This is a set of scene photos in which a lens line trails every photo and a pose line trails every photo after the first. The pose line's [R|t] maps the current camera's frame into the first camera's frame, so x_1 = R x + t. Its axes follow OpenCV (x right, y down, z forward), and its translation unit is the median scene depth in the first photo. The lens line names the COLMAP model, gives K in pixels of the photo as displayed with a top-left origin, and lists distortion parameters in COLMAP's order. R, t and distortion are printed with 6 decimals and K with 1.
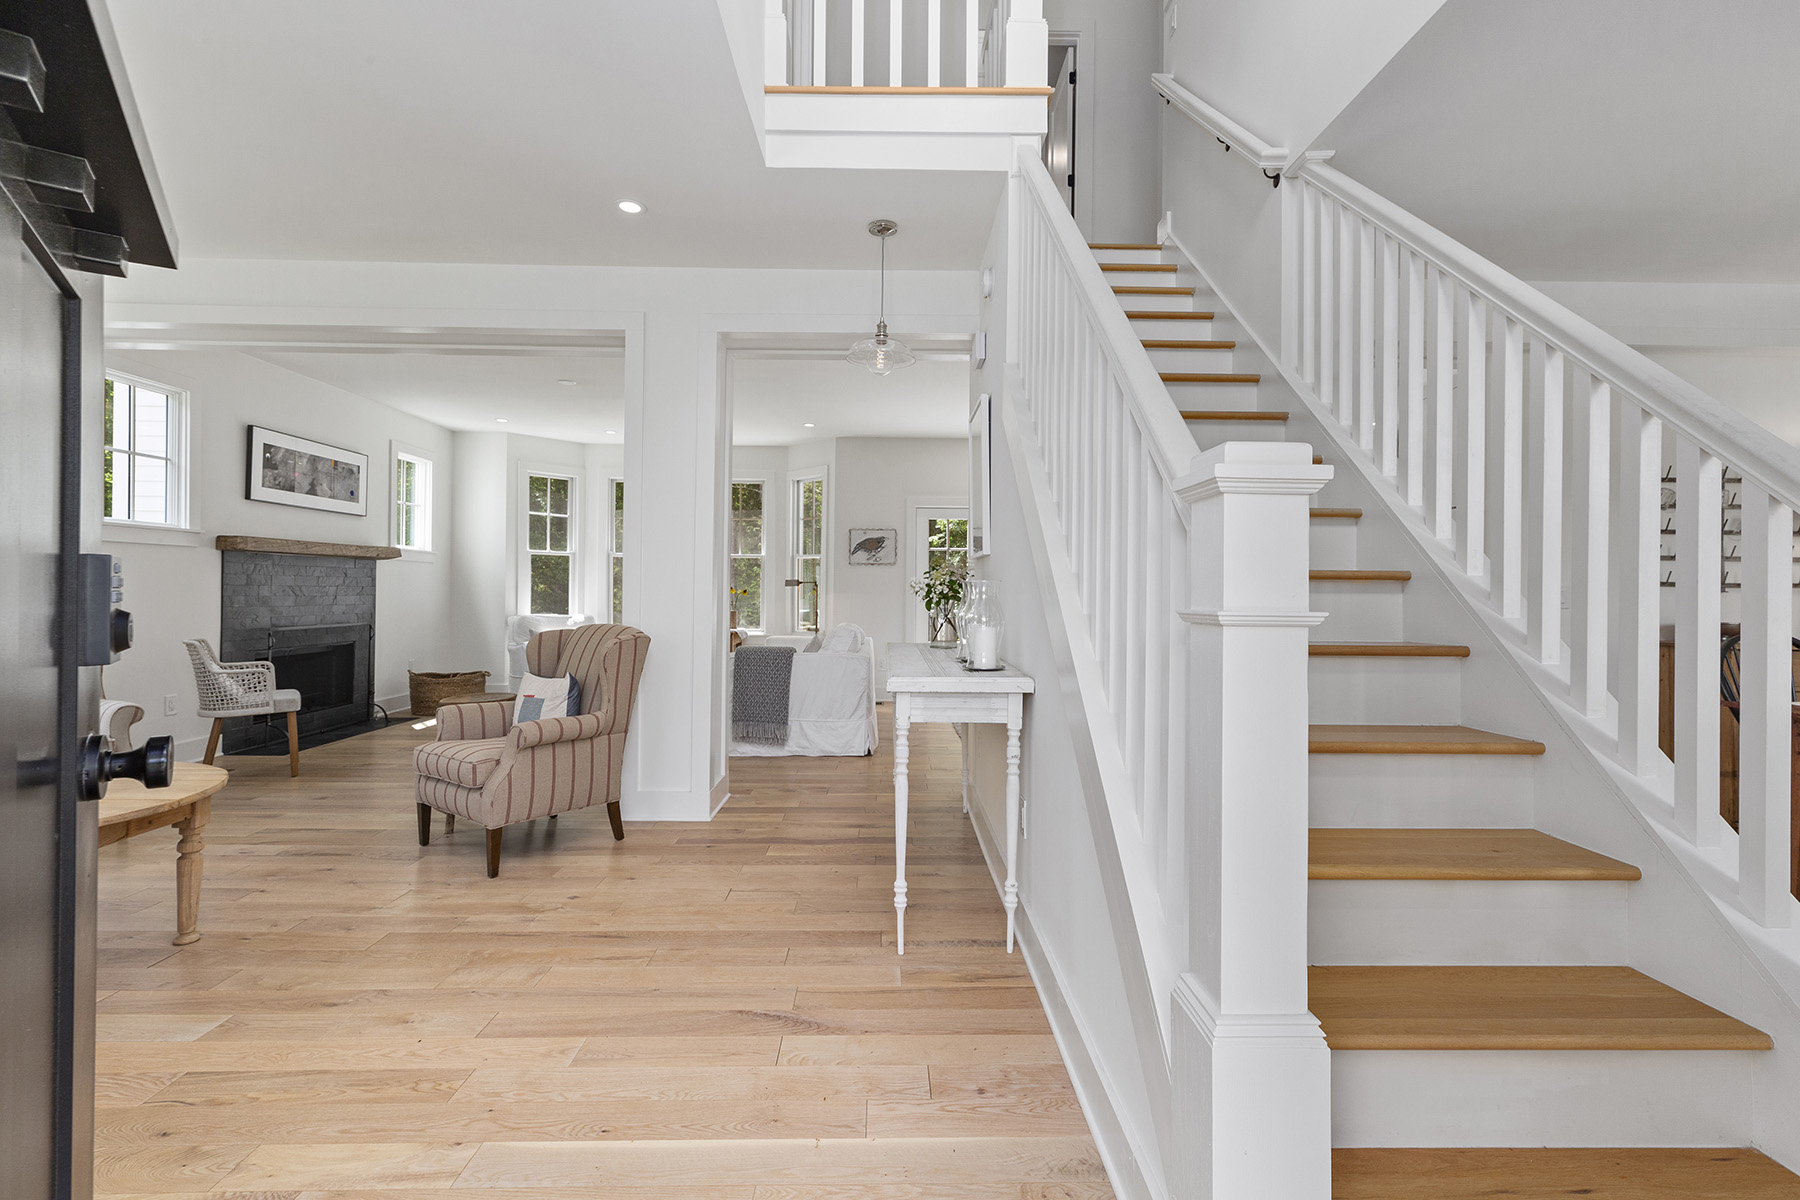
lens RADIAL K [[804.4, 0, 890.8], [0, 804.4, 583.0], [0, 0, 1]] dist [0.003778, 0.000383]
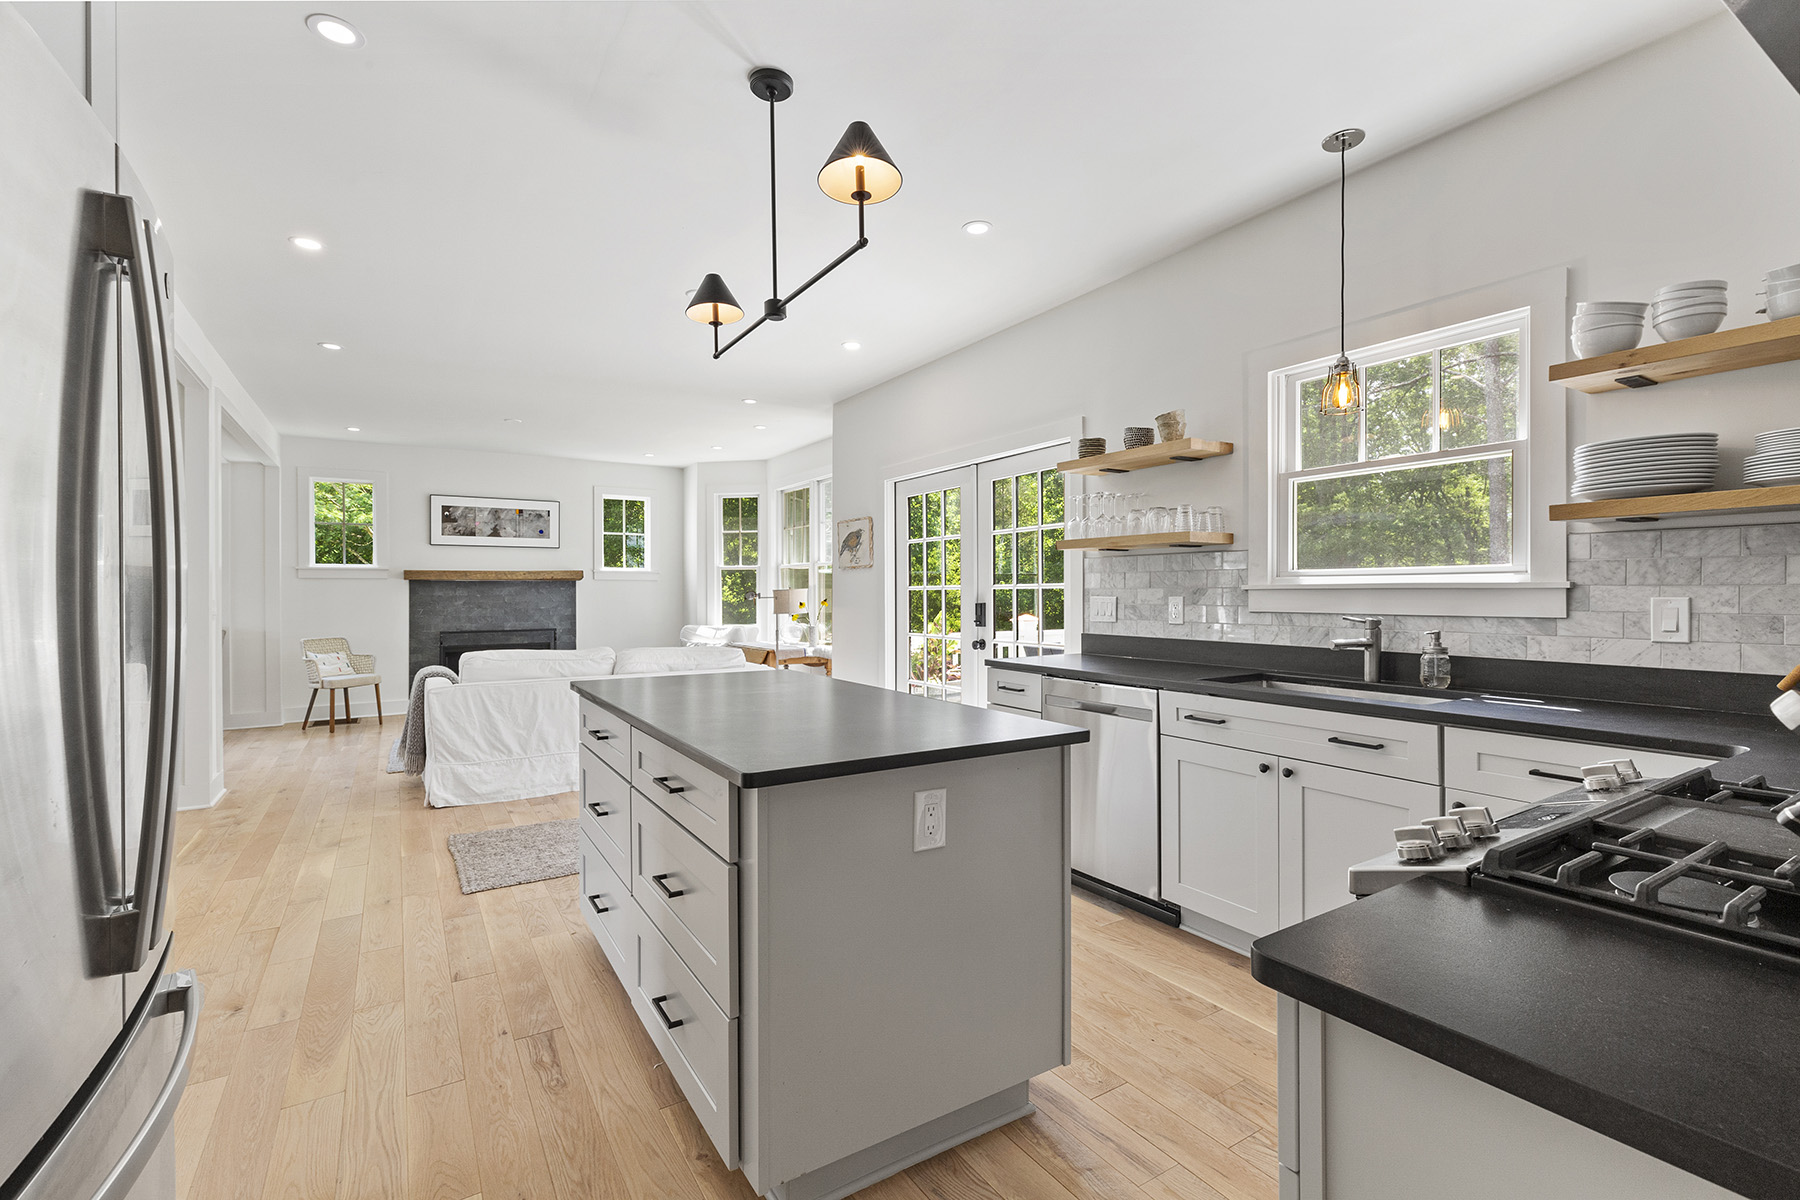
lens RADIAL K [[804.4, 0, 900.1], [0, 804.4, 593.1], [0, 0, 1]] dist [0.003778, 0.000383]
pose [[0.523652, -0.010164, -0.851871, 0.847532], [0.017612, 0.999844, -0.001103, 0.002111], [0.851750, -0.014426, 0.523750, 0.879321]]
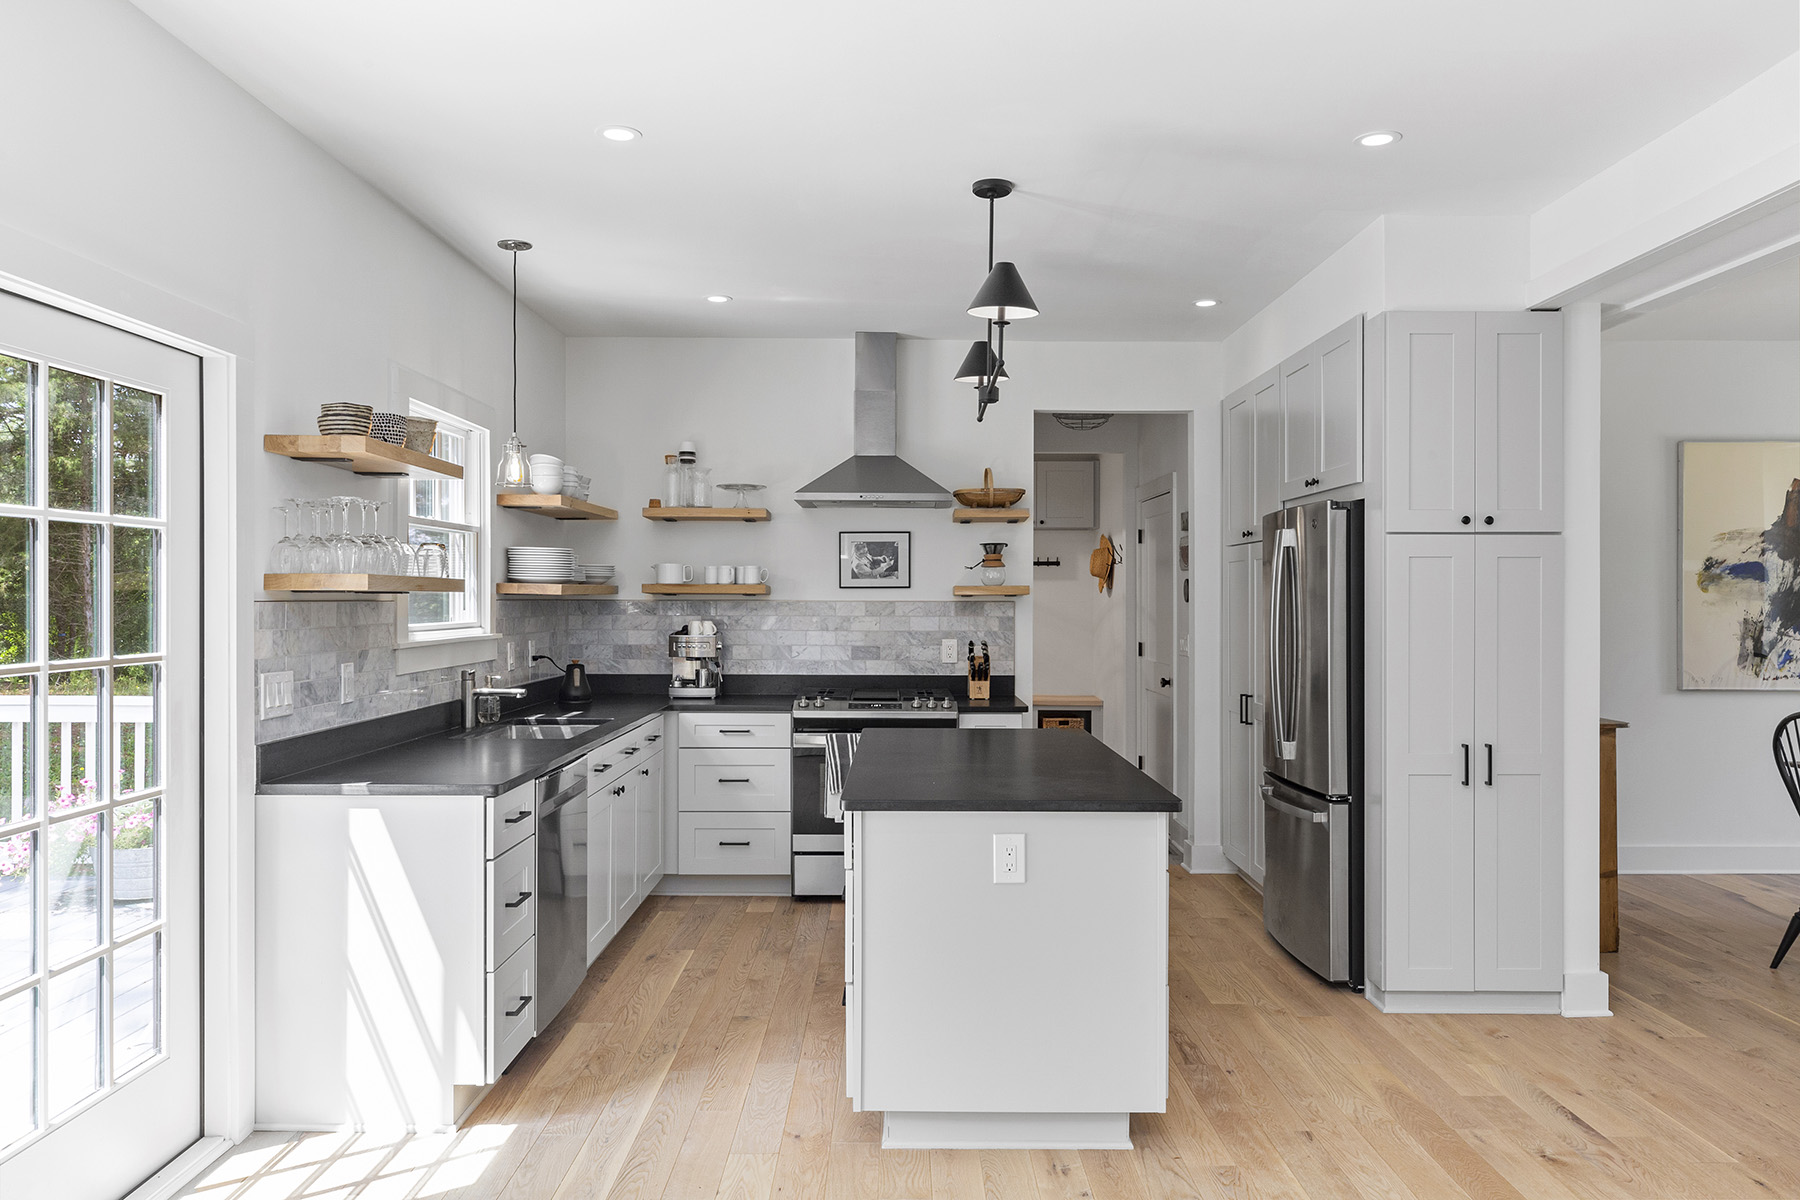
lens RADIAL K [[1243.7, 0, 900.7], [0, 1243.7, 595.6], [0, 0, 1]] dist [0.008805, 0.004648]
pose [[0.008644, -0.009534, 0.999917, -0.176101], [-0.015487, 0.999833, 0.009667, -0.036981], [-0.999843, -0.015570, 0.008495, 1.075148]]
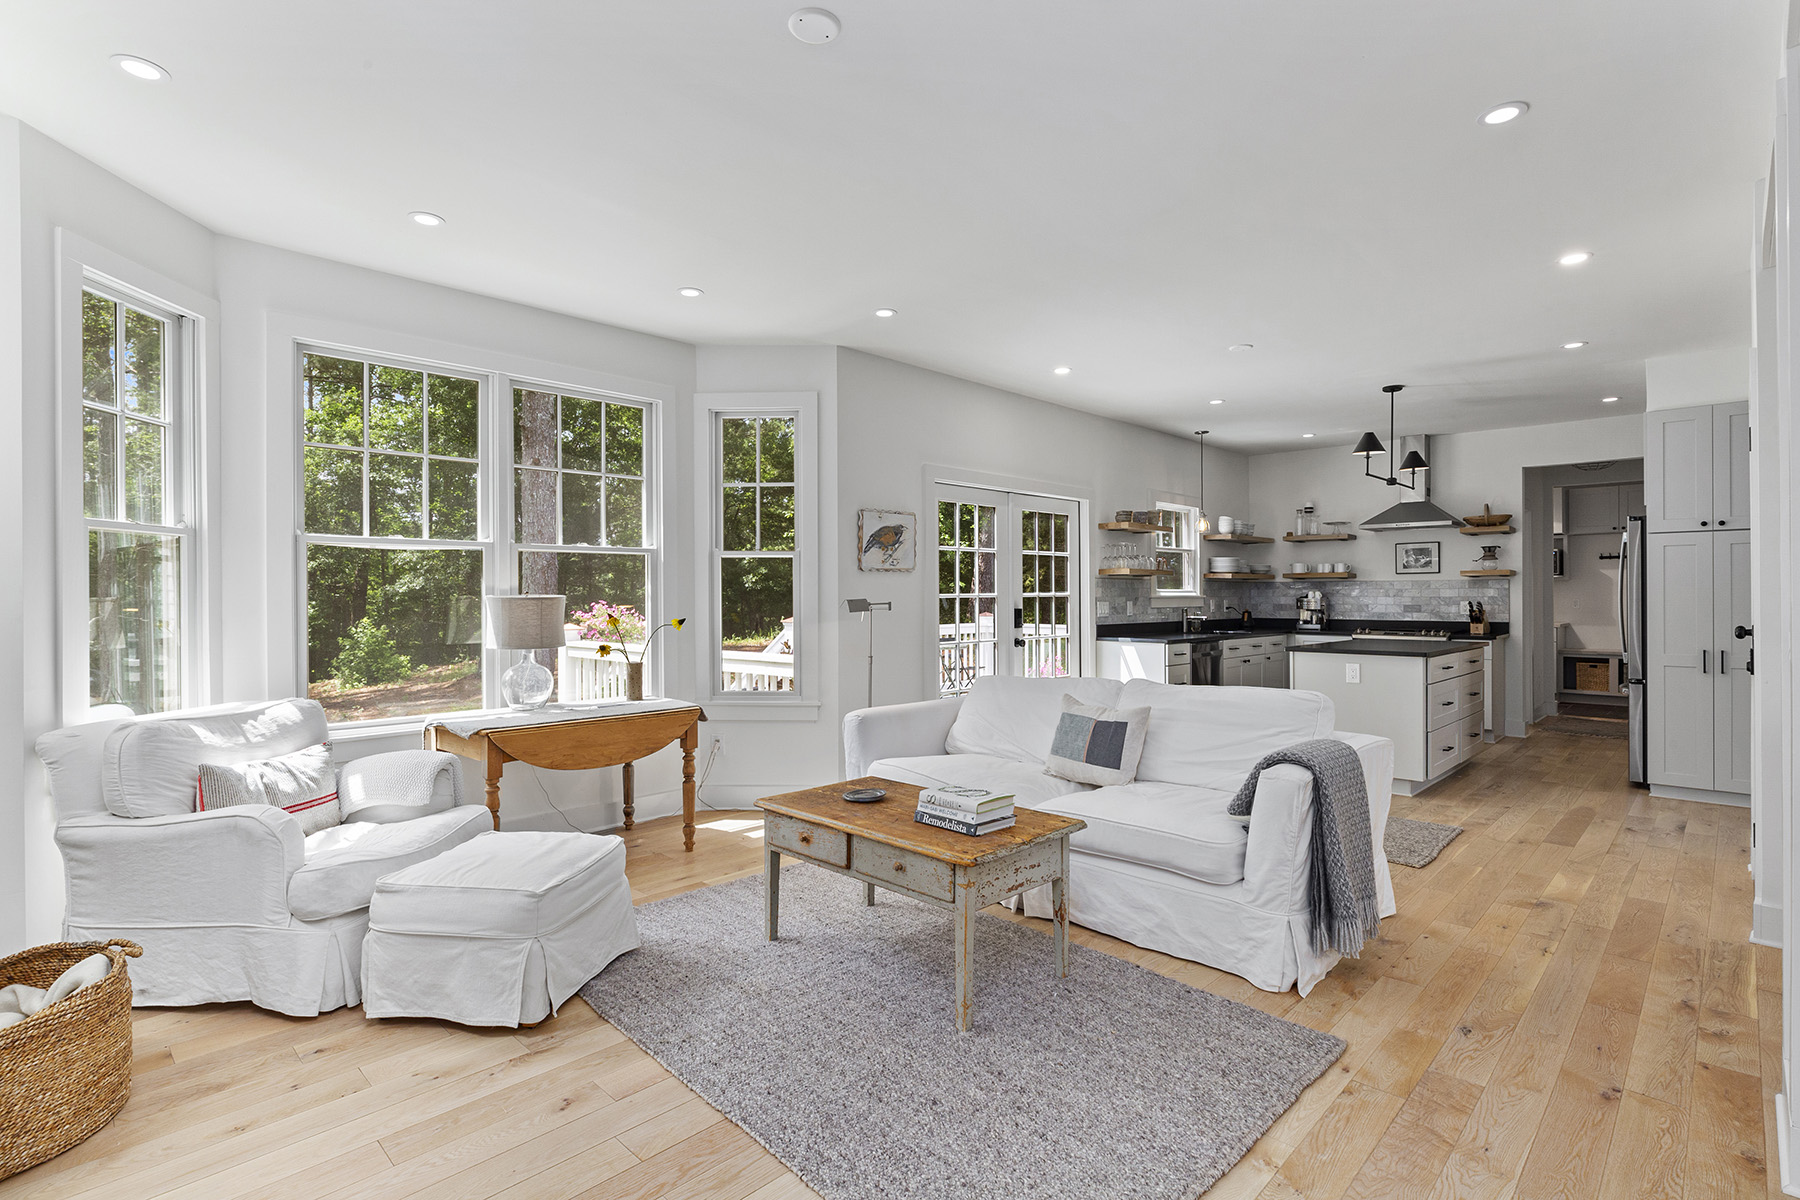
lens RADIAL K [[867.8, 0, 900.9], [0, 867.8, 592.7], [0, 0, 1]] dist [-0.000541, -0.000691]
pose [[0.704611, -0.009015, 0.709537, -0.643538], [0.000285, 0.999923, 0.012421, -0.019805], [-0.709594, -0.008549, 0.704559, 0.727306]]
